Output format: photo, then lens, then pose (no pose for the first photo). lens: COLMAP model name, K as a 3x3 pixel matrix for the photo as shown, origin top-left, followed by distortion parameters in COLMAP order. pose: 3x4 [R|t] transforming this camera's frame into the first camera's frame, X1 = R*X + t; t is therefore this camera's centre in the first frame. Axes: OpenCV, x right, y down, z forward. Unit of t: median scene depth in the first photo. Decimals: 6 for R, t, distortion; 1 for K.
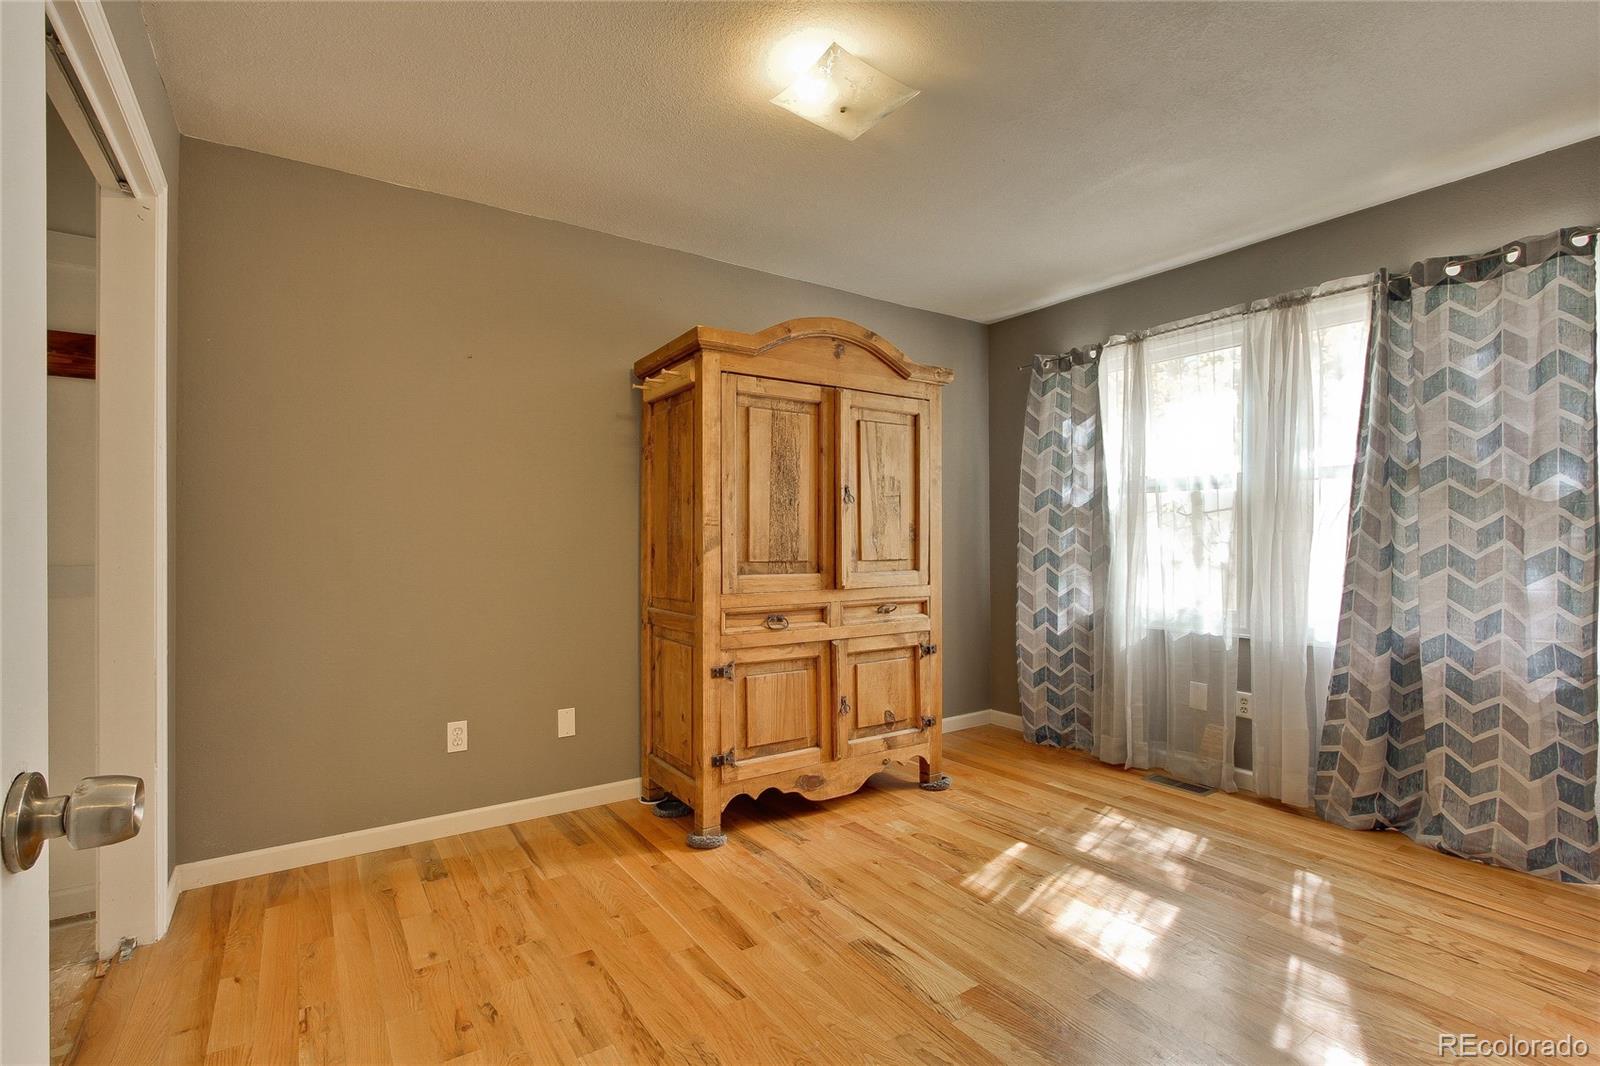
lens RADIAL K [[742.7, 0, 805.1], [0, 742.7, 534.7], [0, 0, 1]] dist [-0.005892, -0.000614]
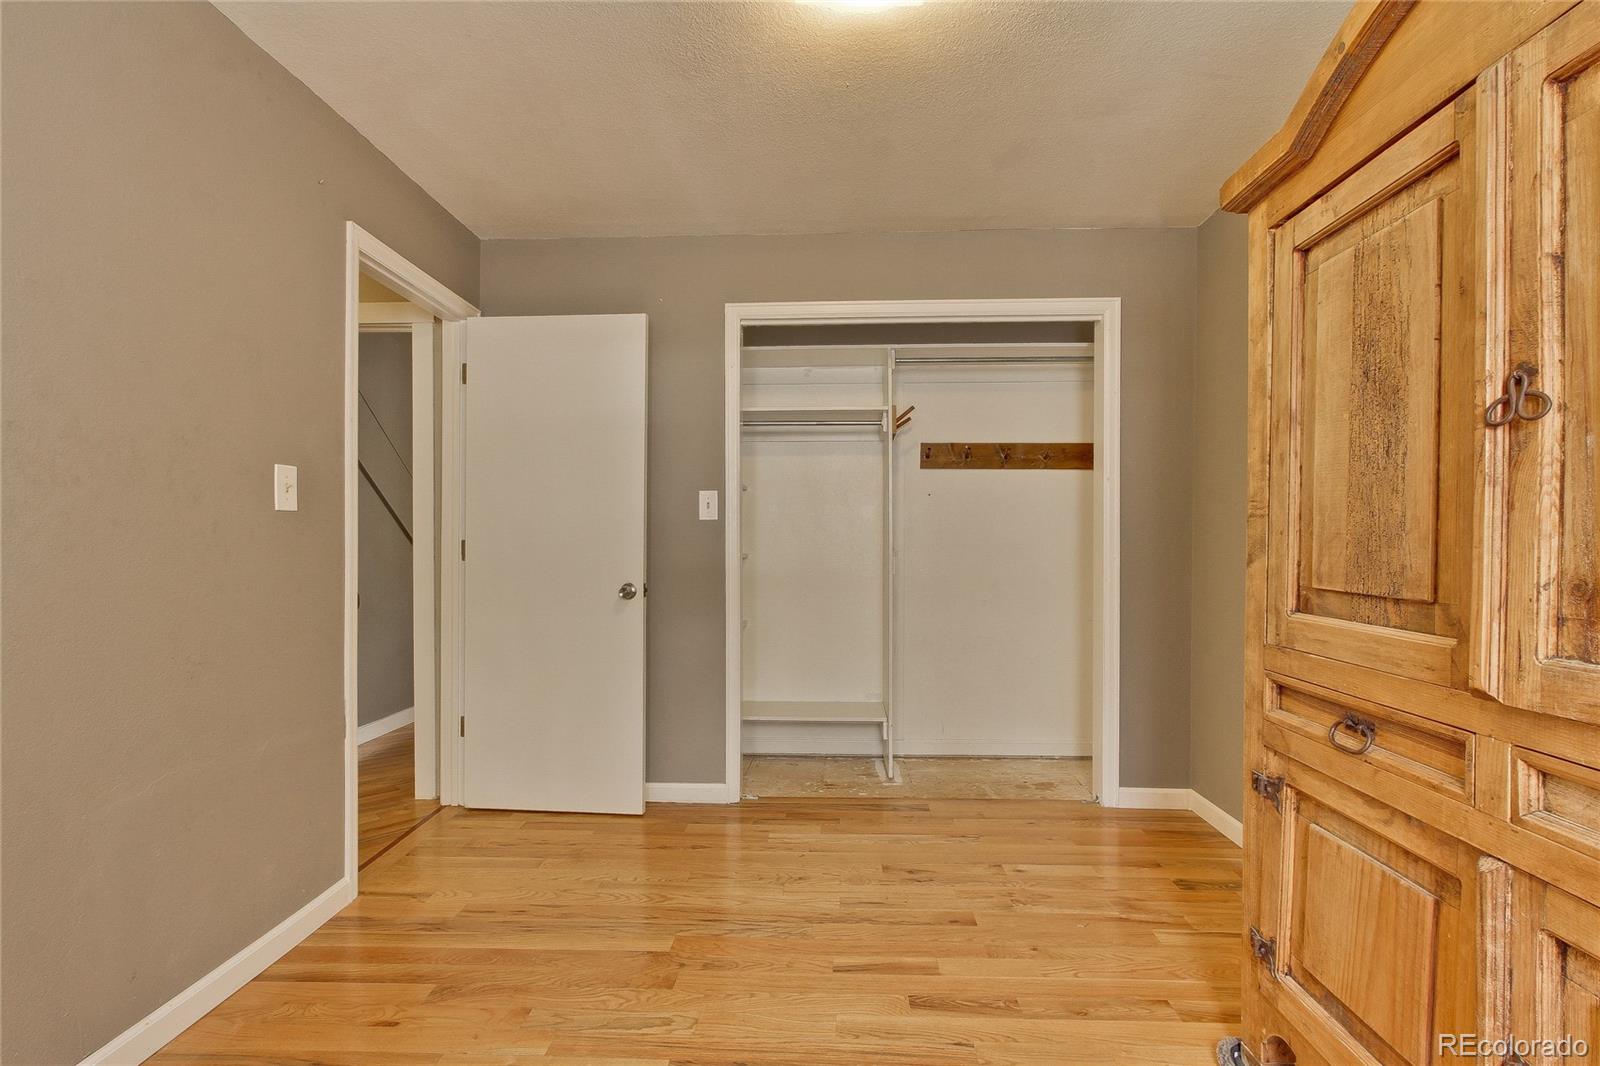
lens RADIAL K [[742.7, 0, 805.1], [0, 742.7, 539.8], [0, 0, 1]] dist [-0.005892, -0.000614]
pose [[-0.590467, 0.003006, -0.807056, 0.516121], [0.000122, 0.999993, 0.003635, 0.002641], [0.807062, 0.002048, -0.590463, 1.035300]]
